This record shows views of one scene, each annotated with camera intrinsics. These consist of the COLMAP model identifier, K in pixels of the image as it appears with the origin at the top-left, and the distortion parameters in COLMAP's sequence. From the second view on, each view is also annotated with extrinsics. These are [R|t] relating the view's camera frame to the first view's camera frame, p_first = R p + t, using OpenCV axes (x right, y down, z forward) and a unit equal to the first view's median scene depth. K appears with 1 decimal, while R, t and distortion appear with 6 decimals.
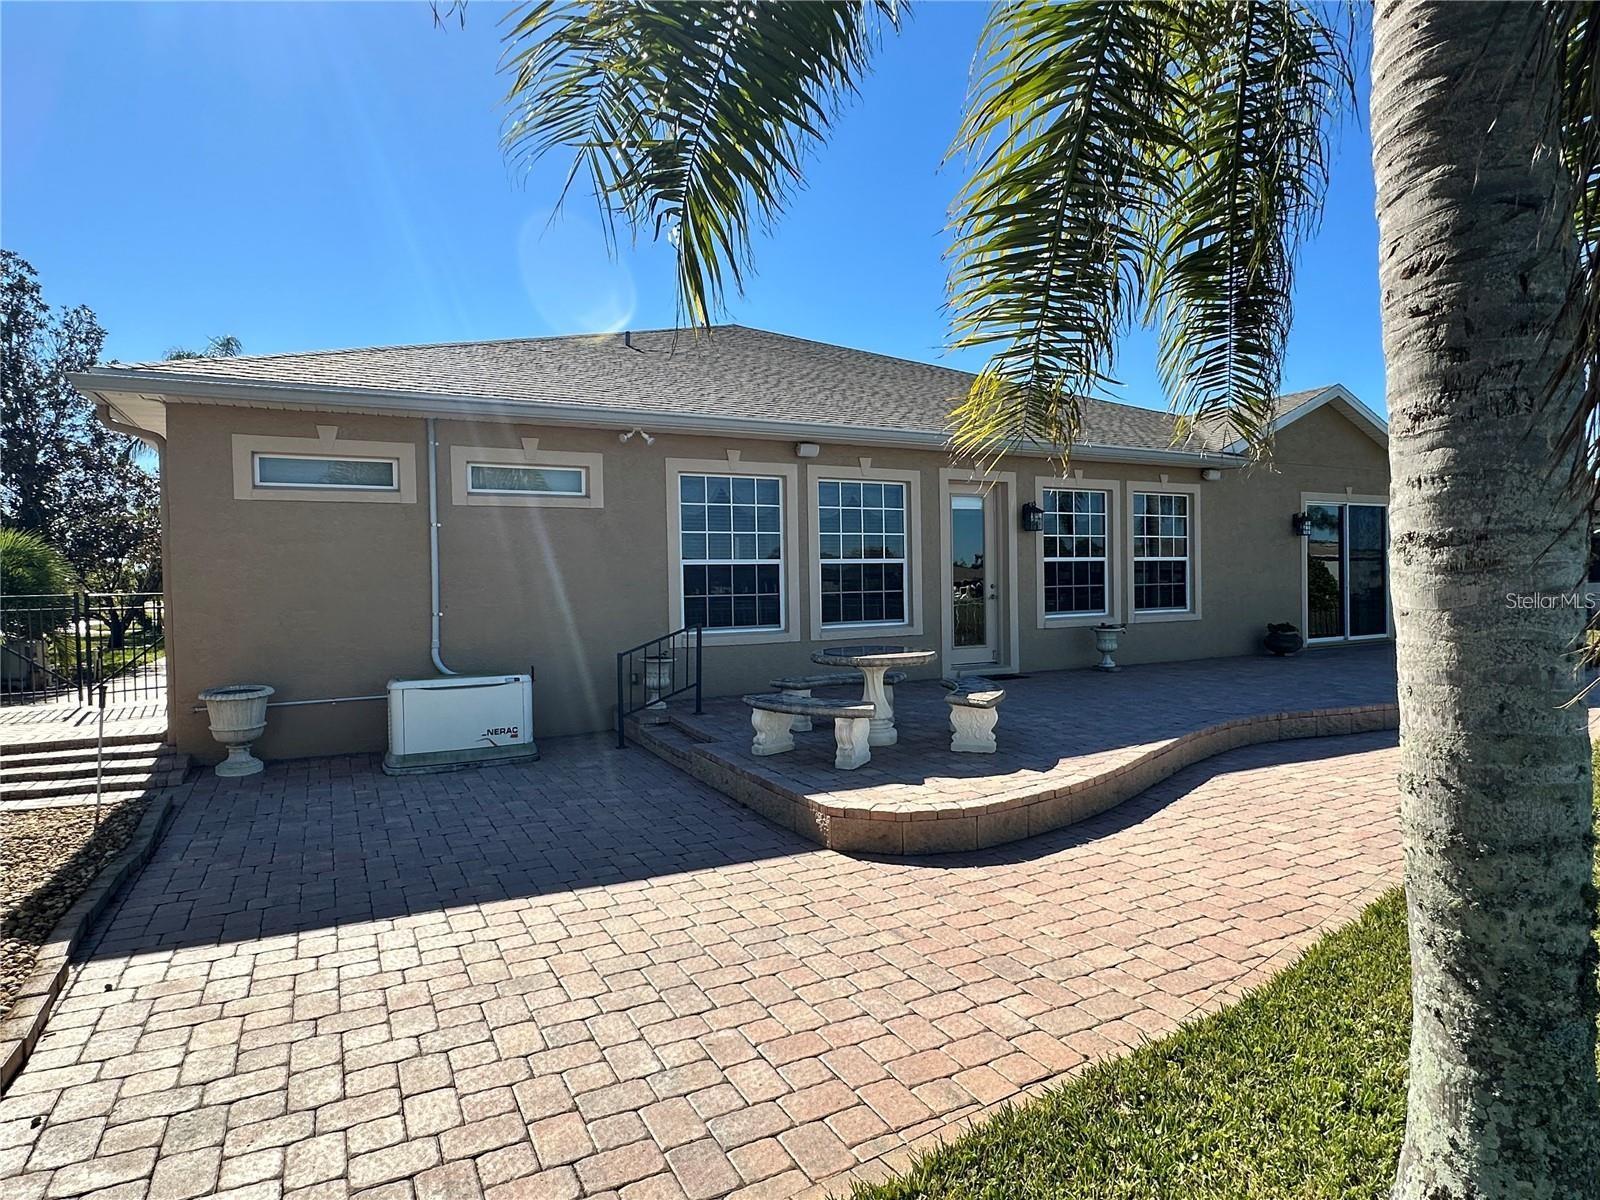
lens RADIAL K [[895.1, 0, 800.0], [0, 895.1, 600.0], [0, 0, 1]] dist [-0.004775, -0.000724]
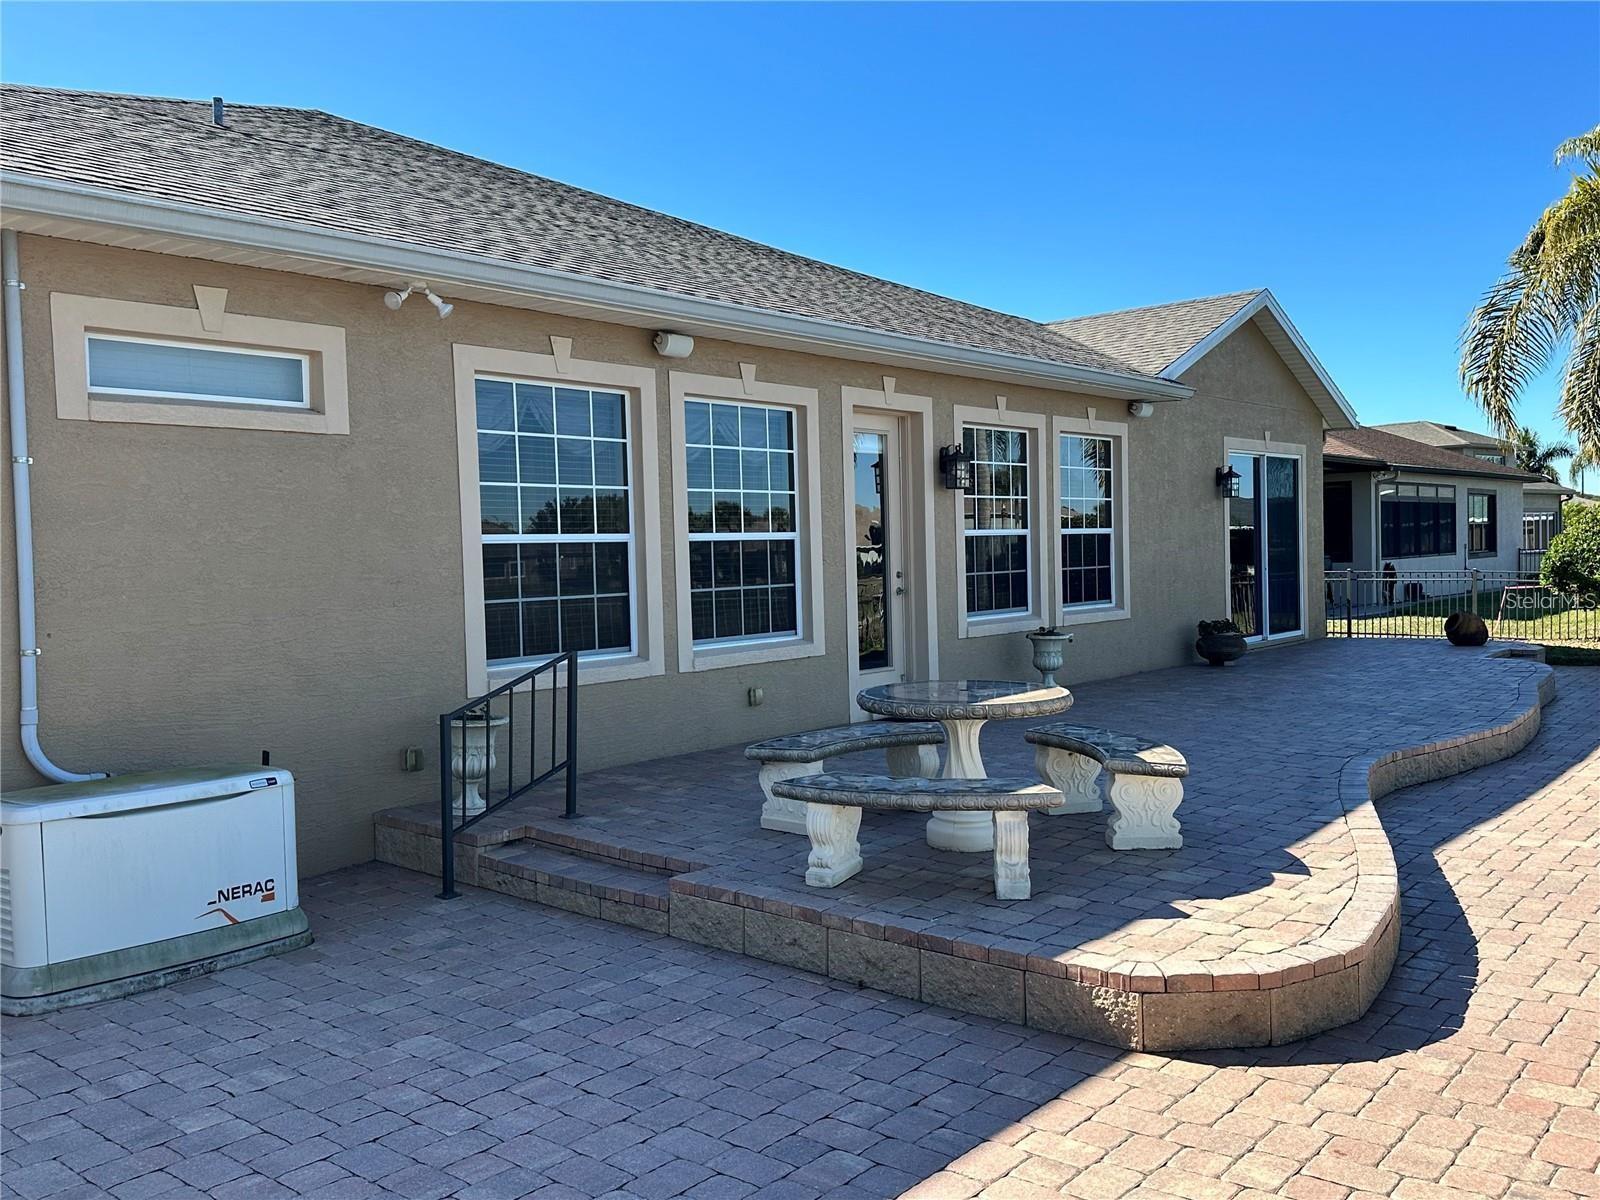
lens RADIAL K [[1363.9, 0, 800.0], [0, 1363.9, 600.0], [0, 0, 1]] dist [0.133674, -0.235525]
pose [[0.922379, -0.019585, 0.385790, -0.287337], [0.016897, 0.999804, 0.010357, -0.010782], [-0.385917, -0.003034, 0.922528, 0.161789]]
